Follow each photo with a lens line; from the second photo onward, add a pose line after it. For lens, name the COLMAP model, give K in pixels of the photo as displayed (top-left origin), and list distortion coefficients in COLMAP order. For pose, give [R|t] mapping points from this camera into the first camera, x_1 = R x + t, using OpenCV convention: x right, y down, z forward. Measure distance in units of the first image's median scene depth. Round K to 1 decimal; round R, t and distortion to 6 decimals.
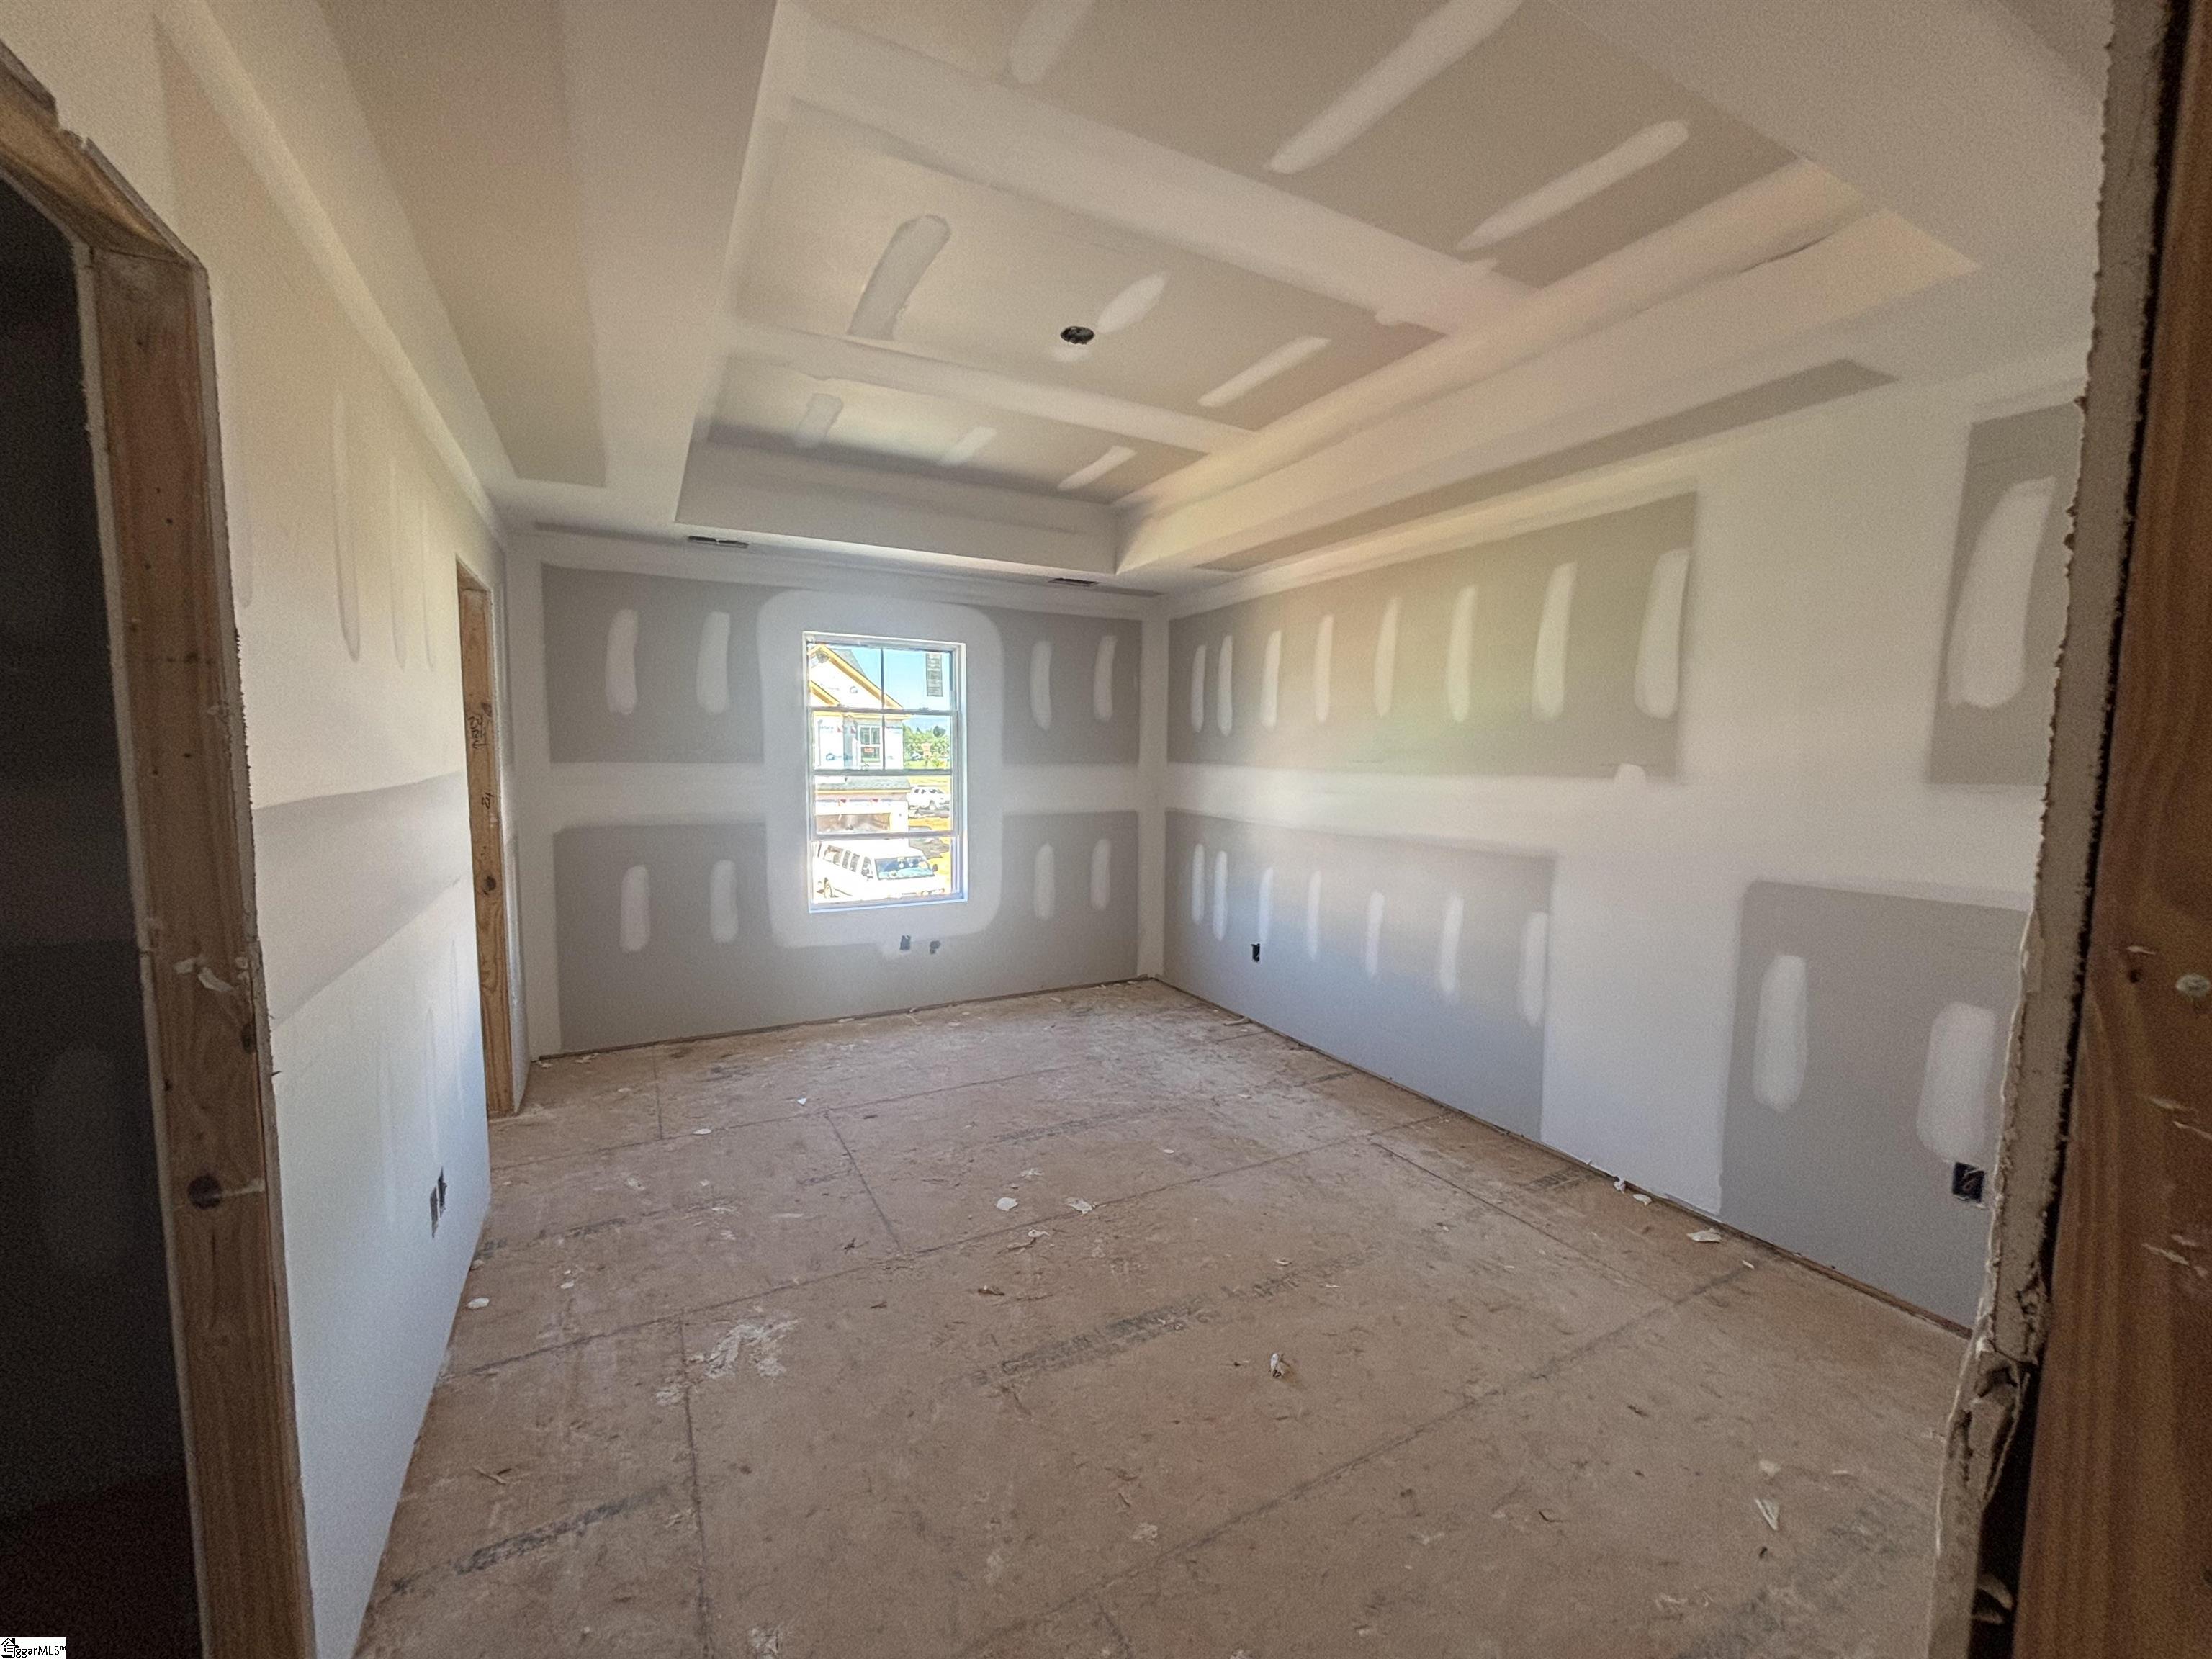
lens RADIAL K [[890.6, 0, 1107.8], [0, 890.6, 836.4], [0, 0, 1]] dist [0.000034, -0.001010]
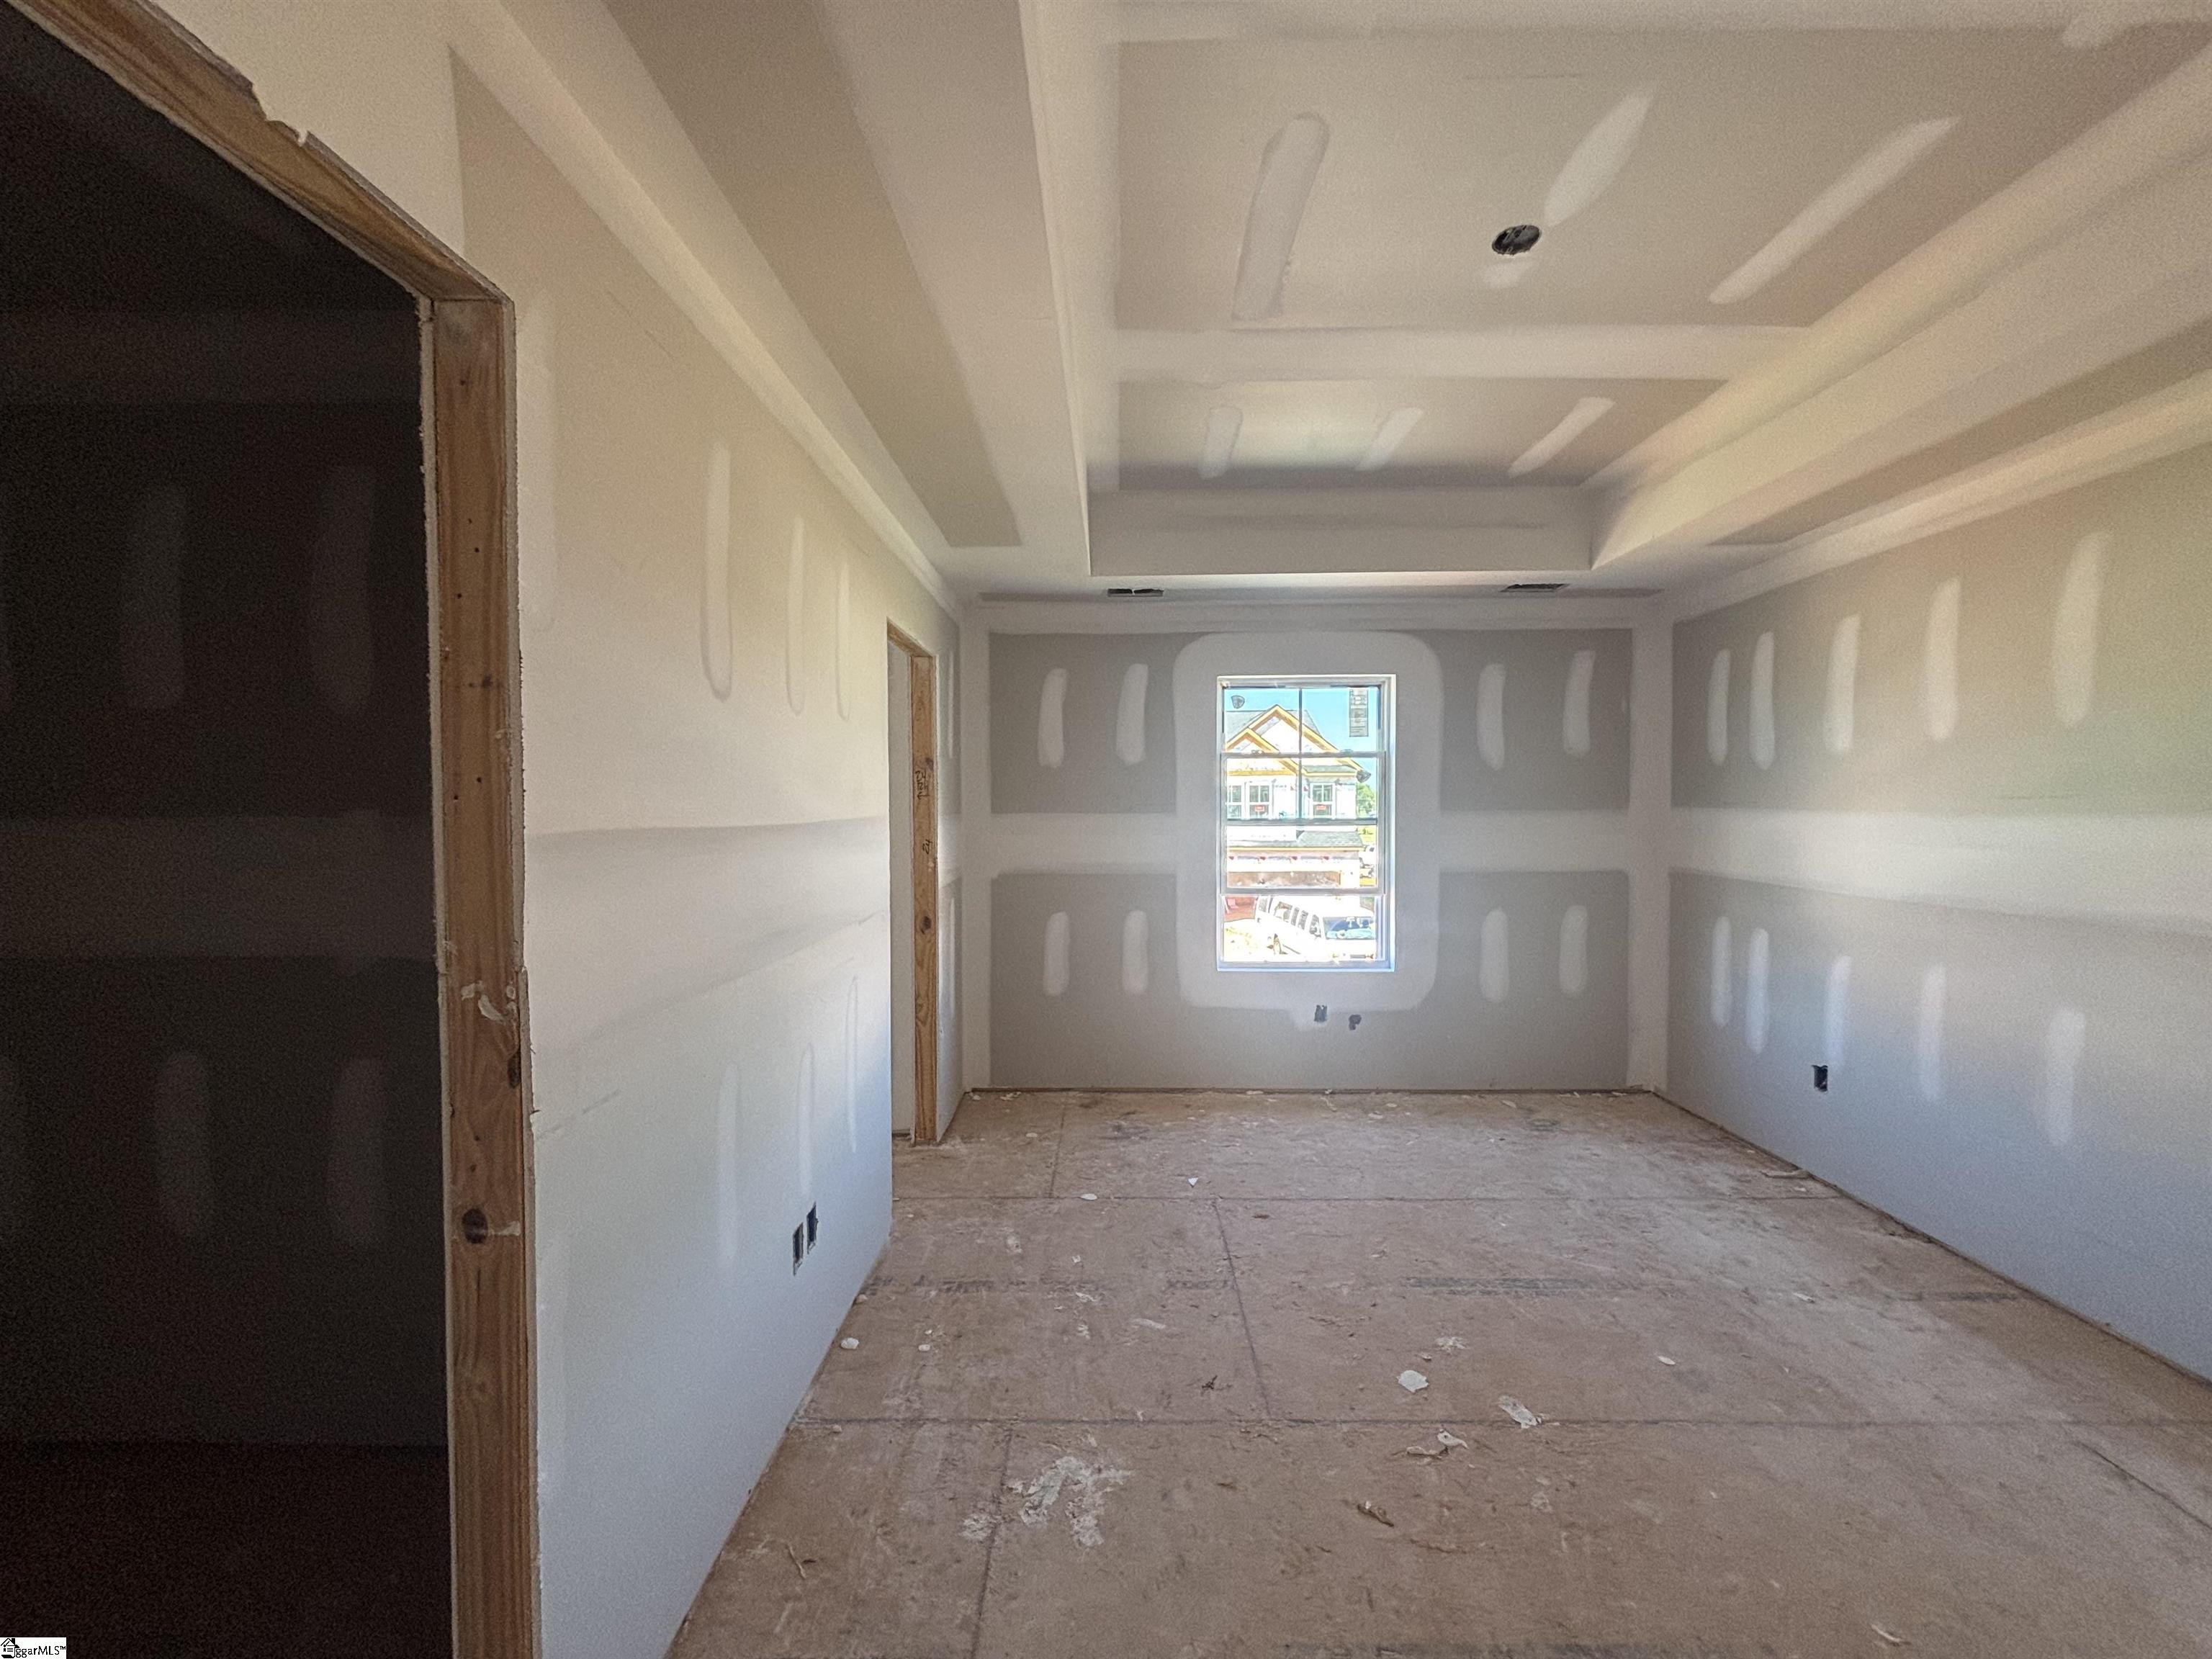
lens RADIAL K [[890.6, 0, 1108.4], [0, 890.6, 833.9], [0, 0, 1]] dist [0.000034, -0.001010]
pose [[0.875138, 0.000208, -0.483873, 0.023305], [-0.033413, 0.997639, -0.060003, 0.002087], [0.482718, 0.068679, 0.873079, 0.160632]]
